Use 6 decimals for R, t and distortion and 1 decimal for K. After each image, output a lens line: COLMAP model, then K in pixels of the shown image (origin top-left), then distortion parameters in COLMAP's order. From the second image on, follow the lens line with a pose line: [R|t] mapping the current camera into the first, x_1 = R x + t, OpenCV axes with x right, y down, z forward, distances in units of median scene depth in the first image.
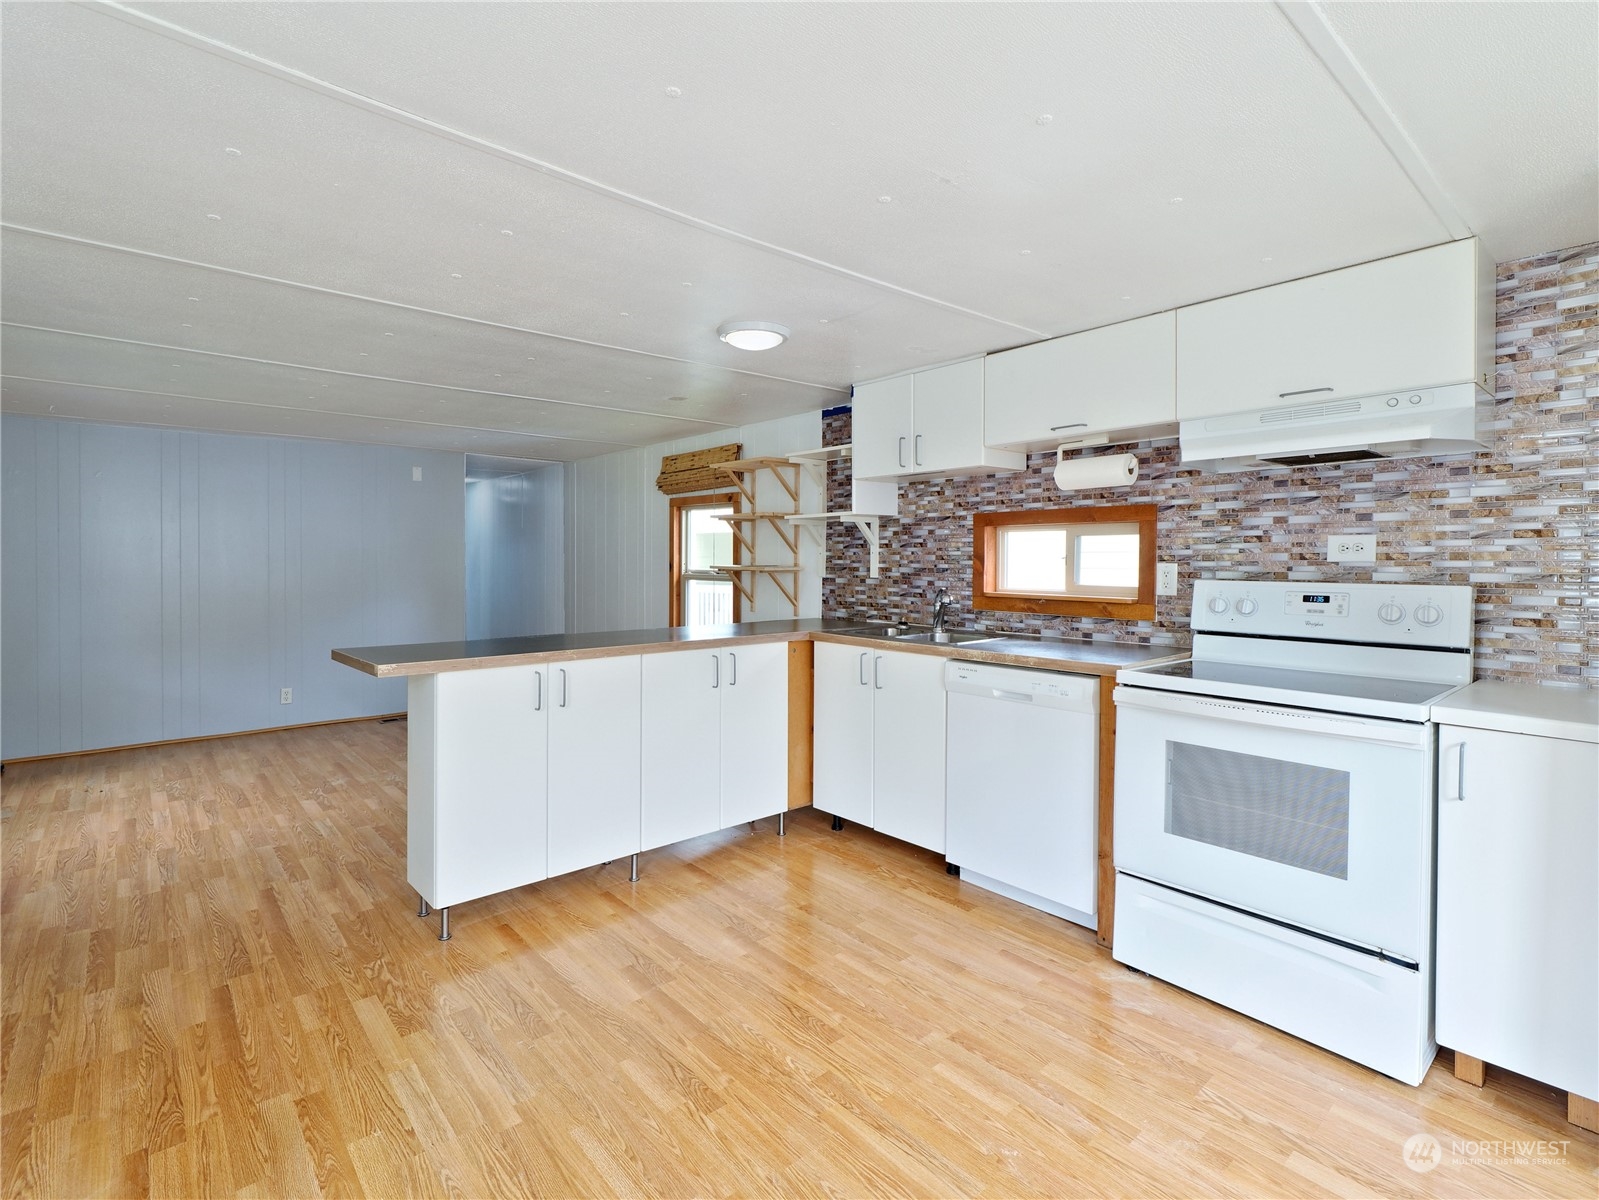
lens RADIAL K [[763.3, 0, 775.1], [0, 763.3, 562.6], [0, 0, 1]] dist [-0.004998, -0.001592]
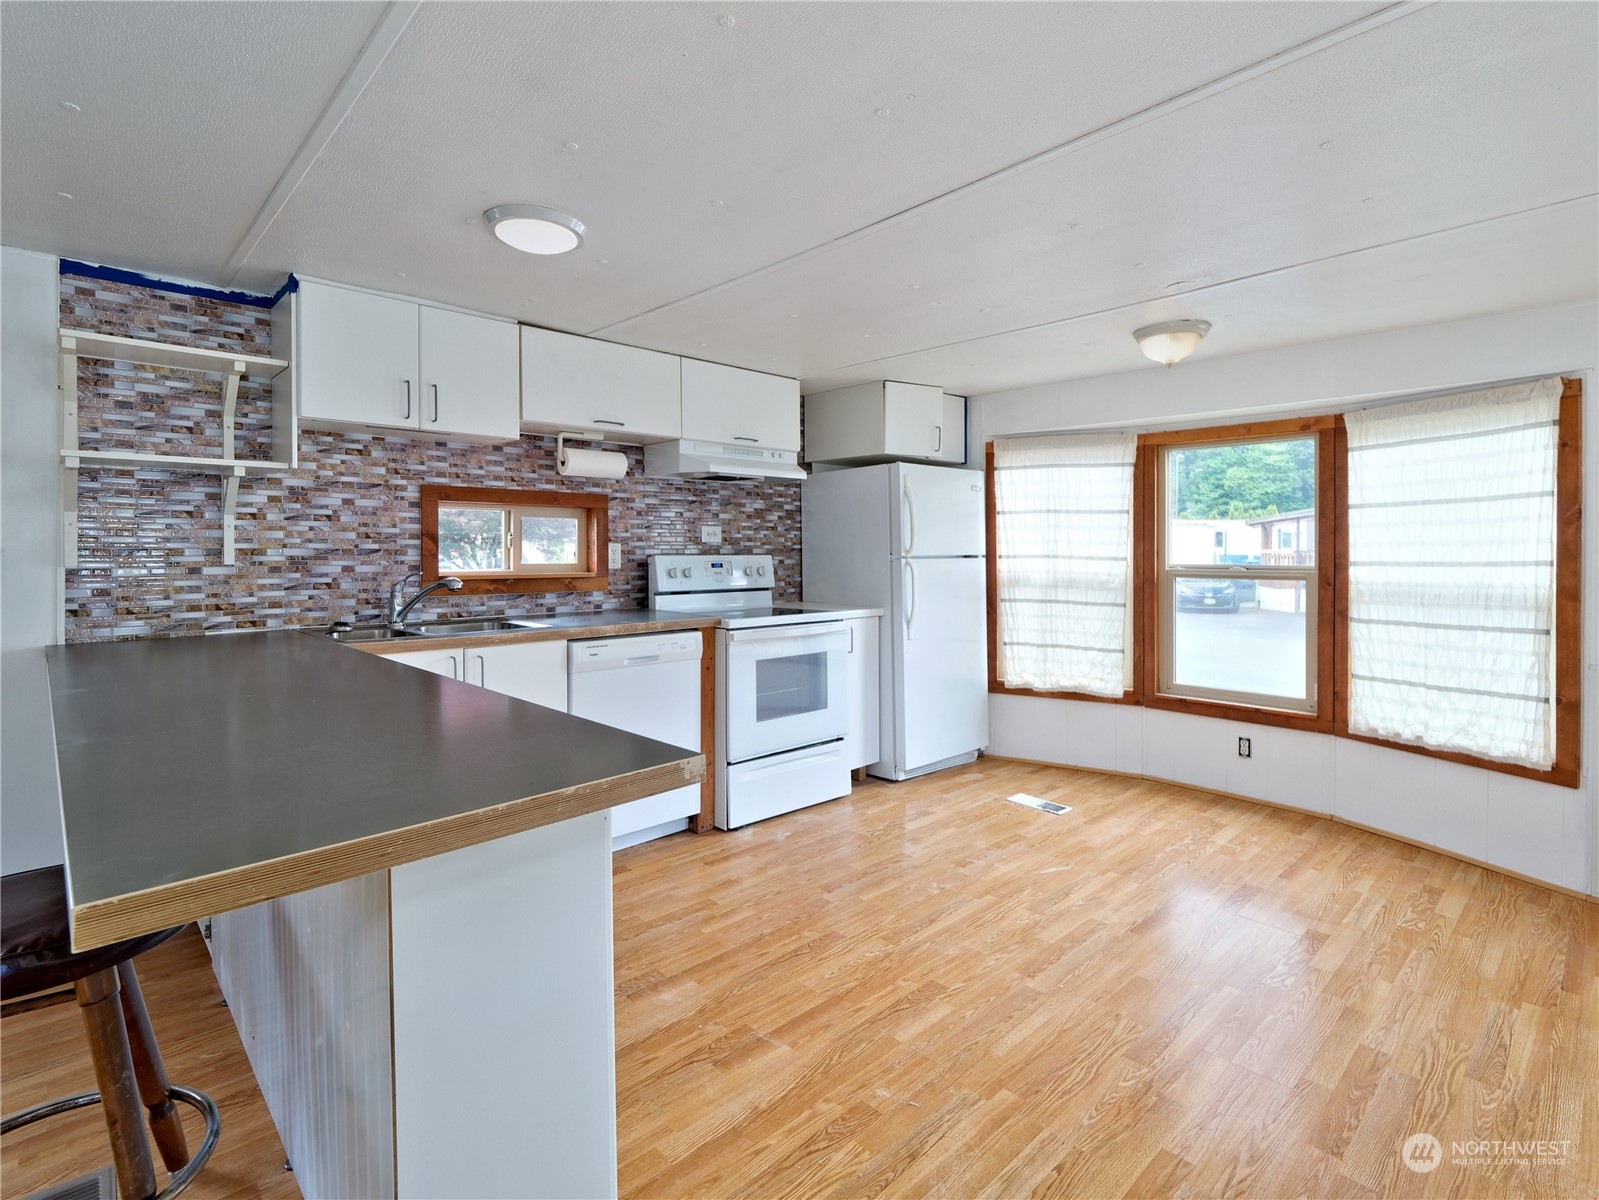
lens RADIAL K [[763.3, 0, 802.7], [0, 763.3, 551.9], [0, 0, 1]] dist [-0.004998, -0.001592]
pose [[-0.062793, -0.005415, 0.998012, -0.666764], [0.001672, 0.999983, 0.005530, 0.007552], [-0.998025, 0.002016, -0.062783, 0.670518]]
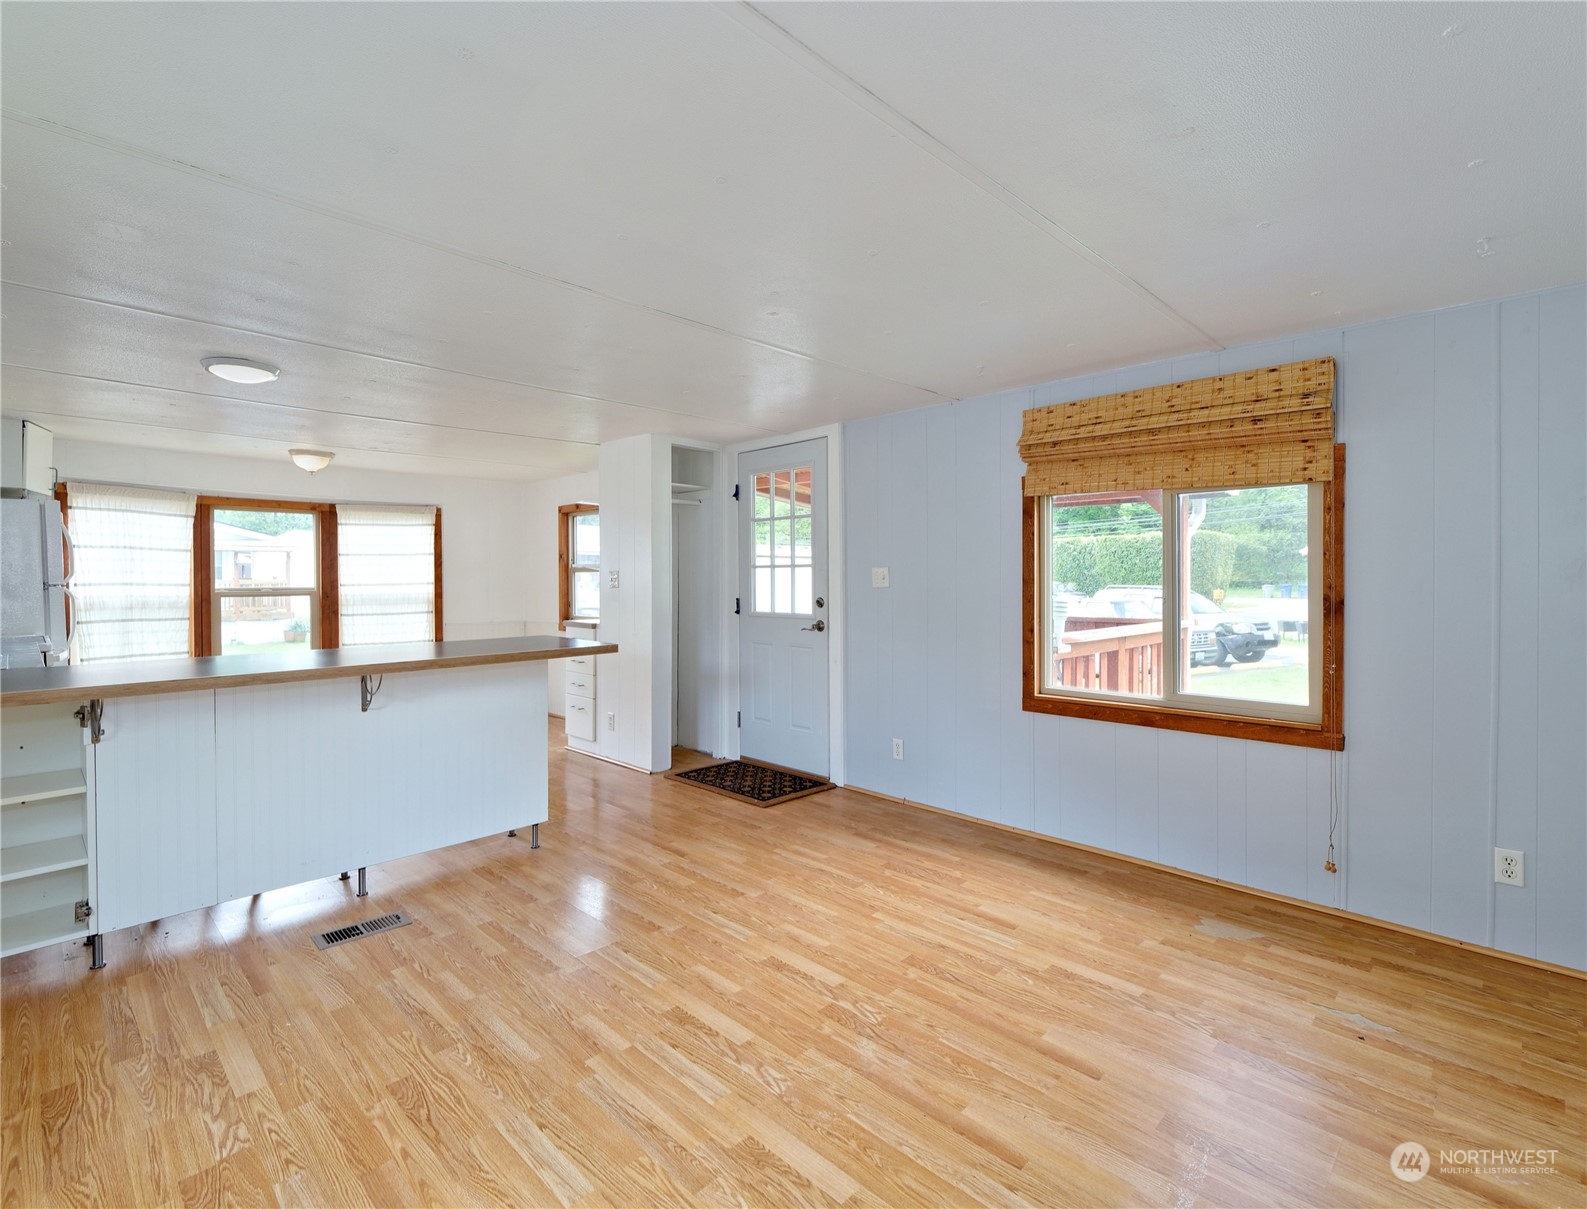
lens RADIAL K [[750.4, 0, 793.2], [0, 750.4, 576.0], [0, 0, 1]] dist [-0.009838, 0.001164]
pose [[-0.993936, 0.001039, -0.109956, -0.617341], [0.000407, 0.999983, 0.005767, -0.002409], [0.109960, 0.005687, -0.993920, 1.871539]]
